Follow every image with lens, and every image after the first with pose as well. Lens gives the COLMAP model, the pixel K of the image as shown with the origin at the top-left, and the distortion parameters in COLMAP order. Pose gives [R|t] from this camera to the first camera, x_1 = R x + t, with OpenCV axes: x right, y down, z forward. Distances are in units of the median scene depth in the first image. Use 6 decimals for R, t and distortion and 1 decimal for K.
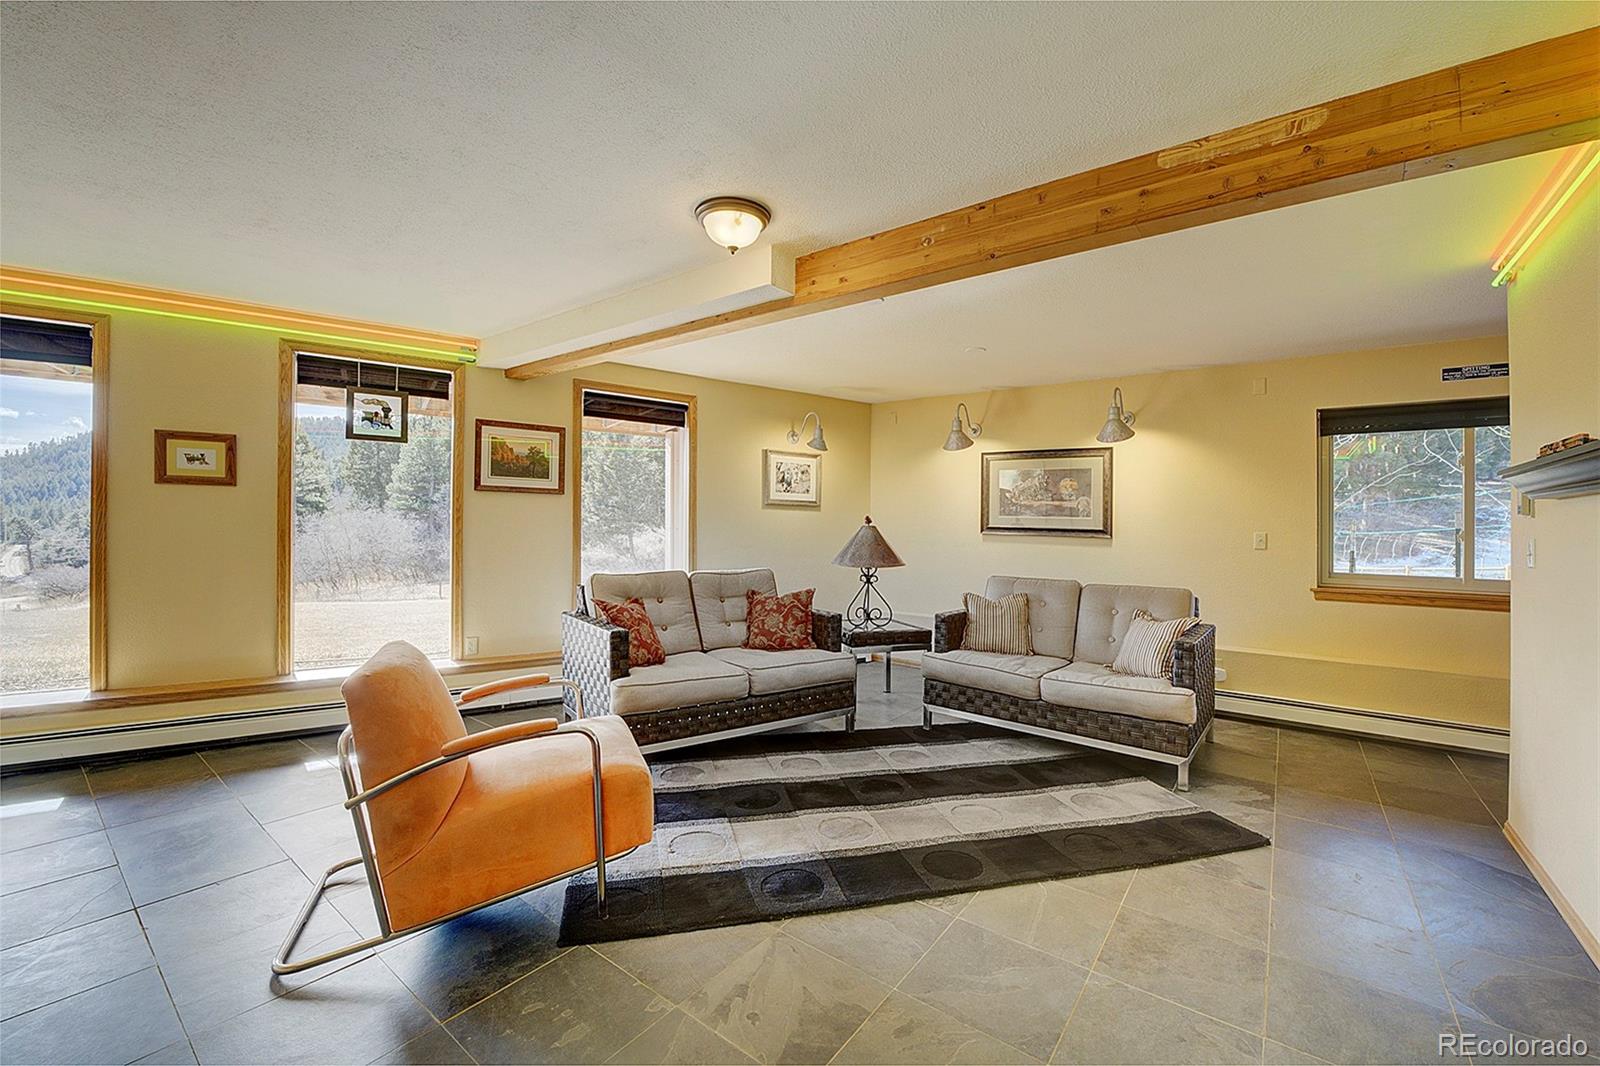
lens RADIAL K [[619.6, 0, 796.8], [0, 619.6, 523.8], [0, 0, 1]] dist [-0.019822, -0.000204]
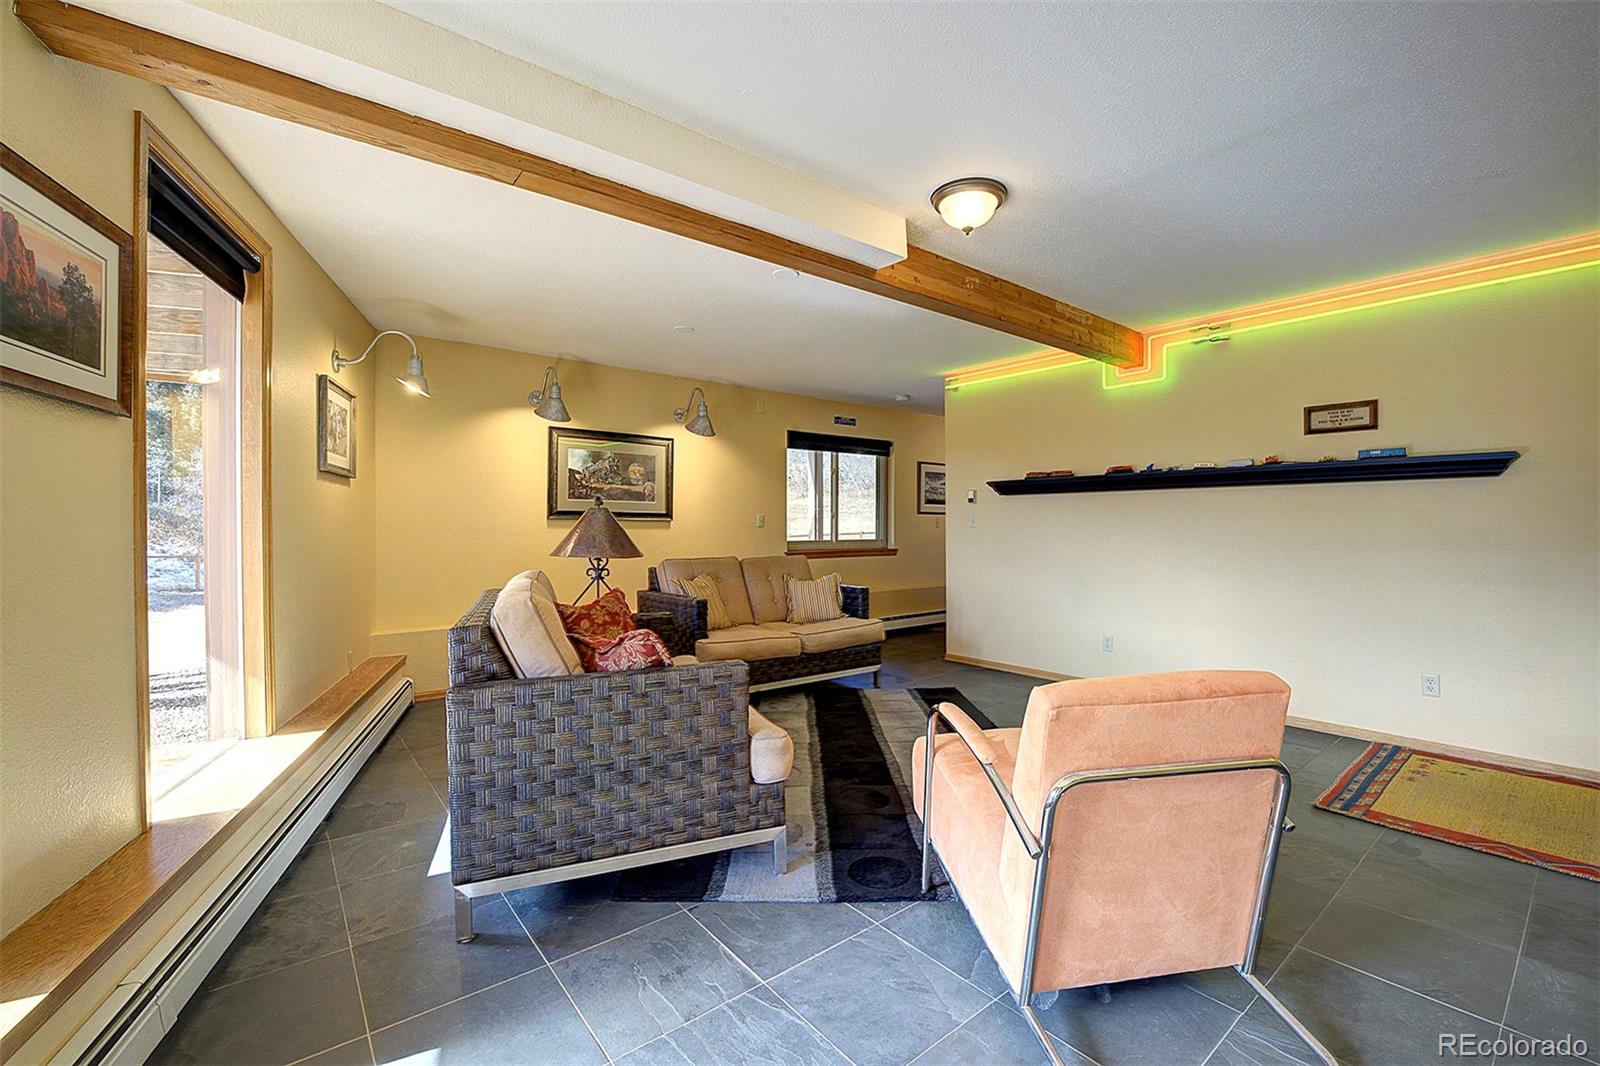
lens RADIAL K [[690.4, 0, 764.0], [0, 690.4, 529.3], [0, 0, 1]] dist [-0.001747, -0.000226]
pose [[0.268547, -0.023576, 0.962978, -0.712870], [0.000149, 0.999701, 0.024433, 0.009146], [-0.963267, -0.006418, 0.268470, 0.561324]]
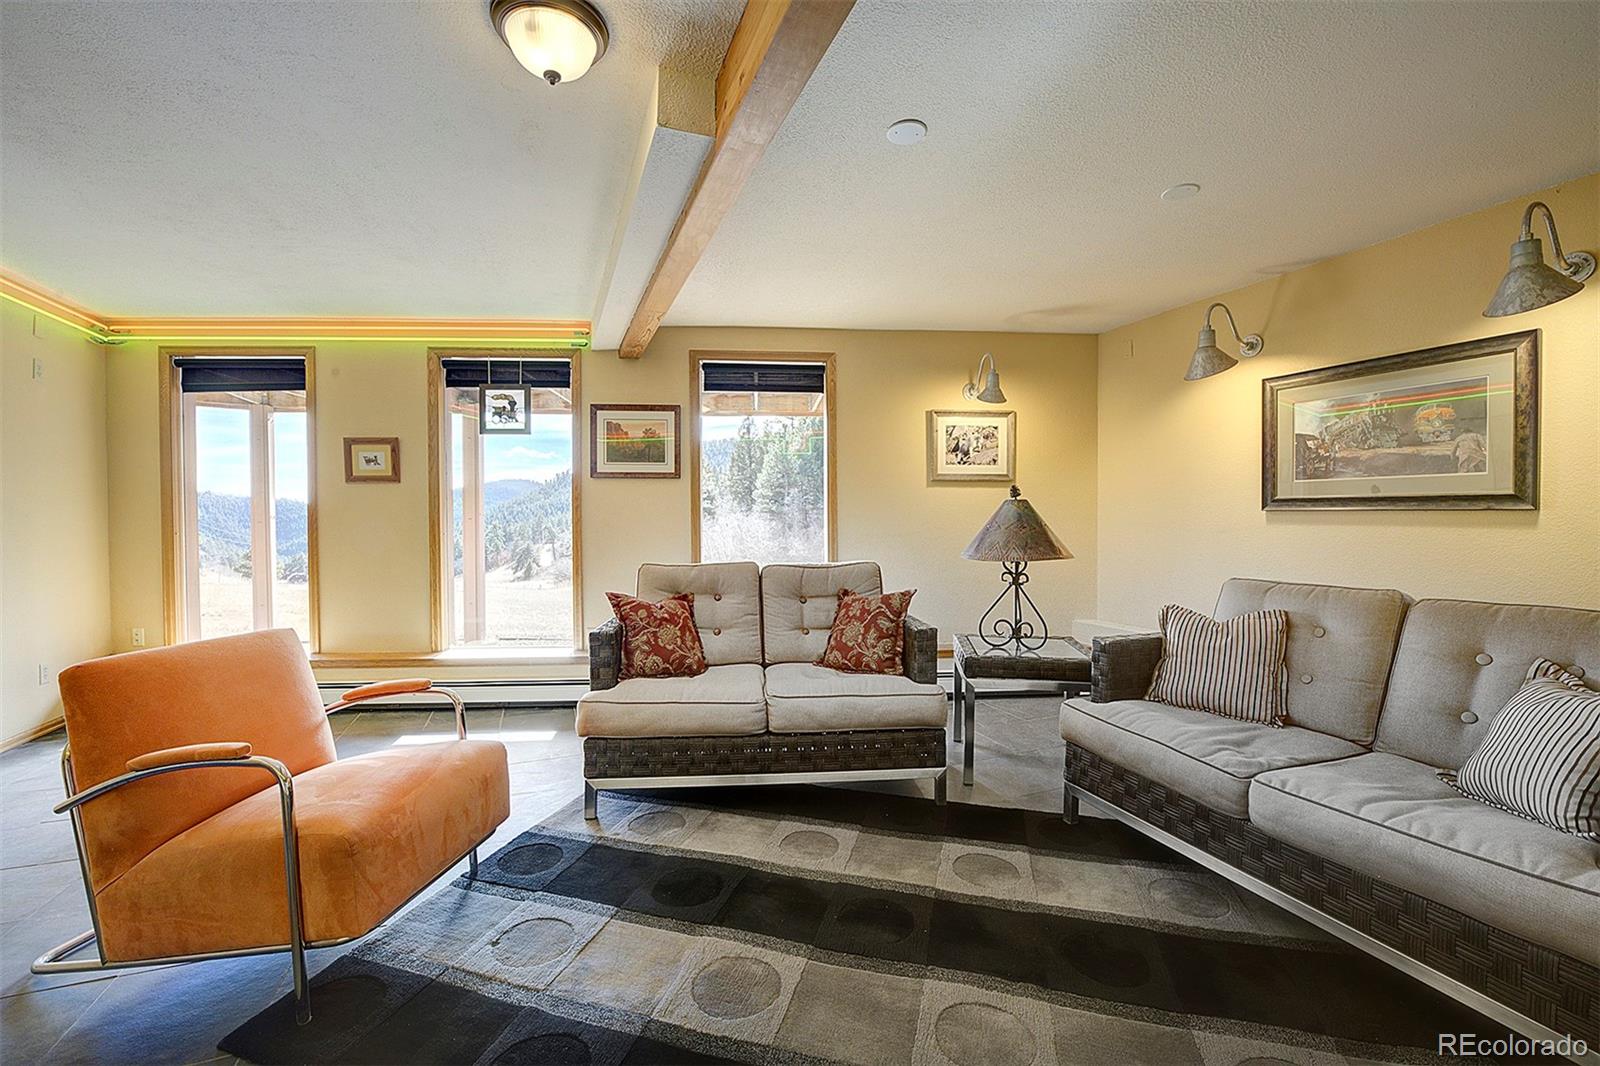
lens RADIAL K [[625.9, 0, 808.0], [0, 625.9, 534.8], [0, 0, 1]] dist [-0.020954, 0.000123]
pose [[0.872818, -0.009325, -0.487957, 0.256169], [0.020490, 0.999636, 0.017549, 0.025303], [0.487616, -0.025316, 0.872691, 0.299947]]
